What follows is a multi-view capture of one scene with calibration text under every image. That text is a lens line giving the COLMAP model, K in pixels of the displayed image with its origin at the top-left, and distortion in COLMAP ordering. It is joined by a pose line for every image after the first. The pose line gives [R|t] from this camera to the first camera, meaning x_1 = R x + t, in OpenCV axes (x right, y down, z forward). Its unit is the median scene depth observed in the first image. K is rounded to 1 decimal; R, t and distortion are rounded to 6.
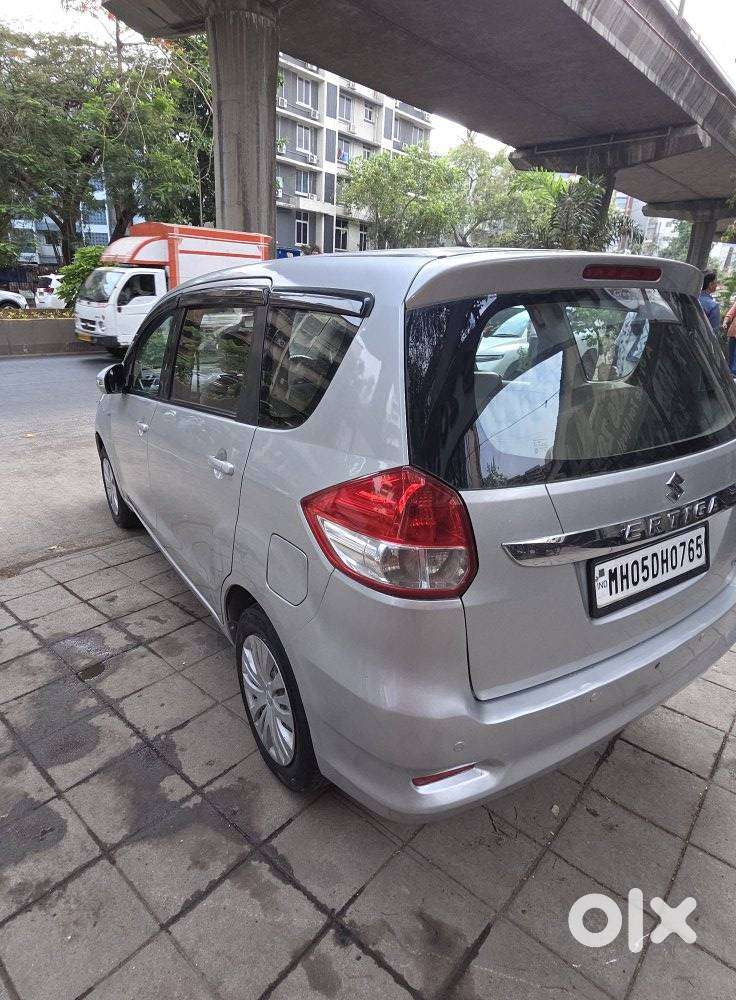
lens RADIAL K [[579.1, 0, 368.0], [0, 579.1, 500.0], [0, 0, 1]] dist [-0.000089, -0.000115]
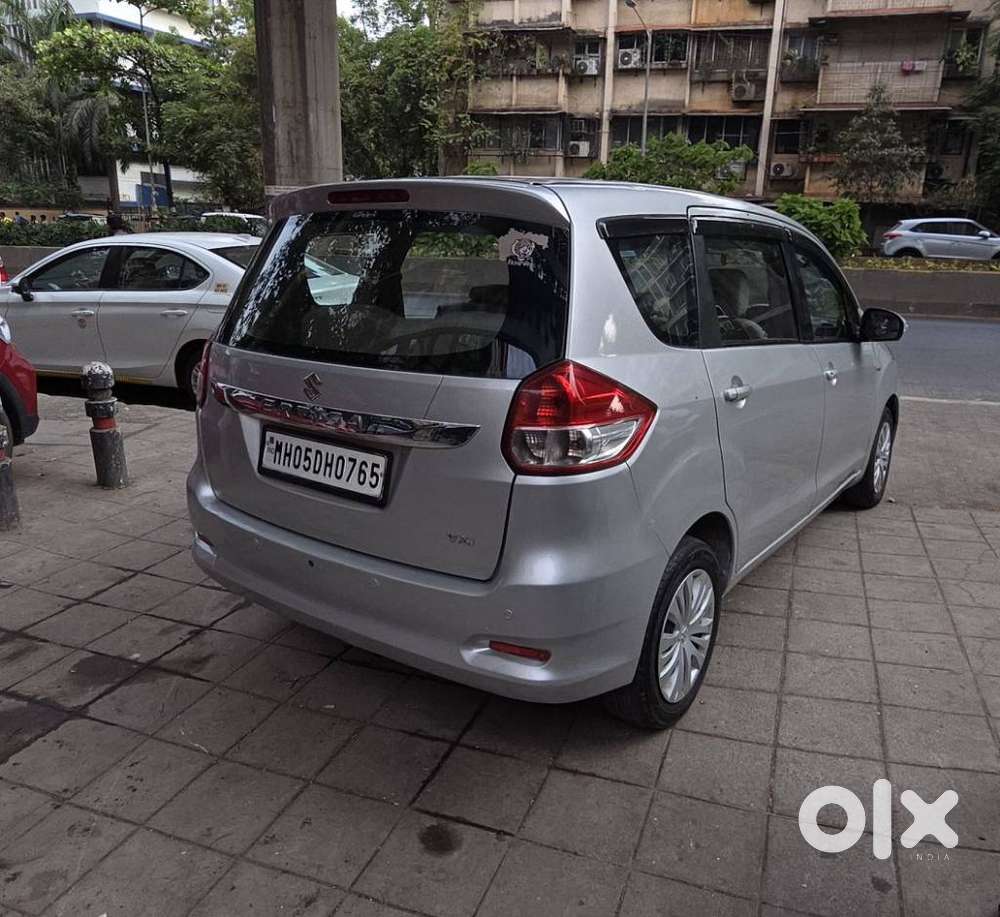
lens RADIAL K [[827.3, 0, 500.0], [0, 827.3, 458.5], [0, 0, 1]] dist [0.000104, 0.002312]
pose [[0.346096, 0.236019, -0.908027, 1.768518], [-0.317330, 0.940247, 0.123443, -0.166512], [0.882904, 0.245421, 0.400311, 0.610639]]
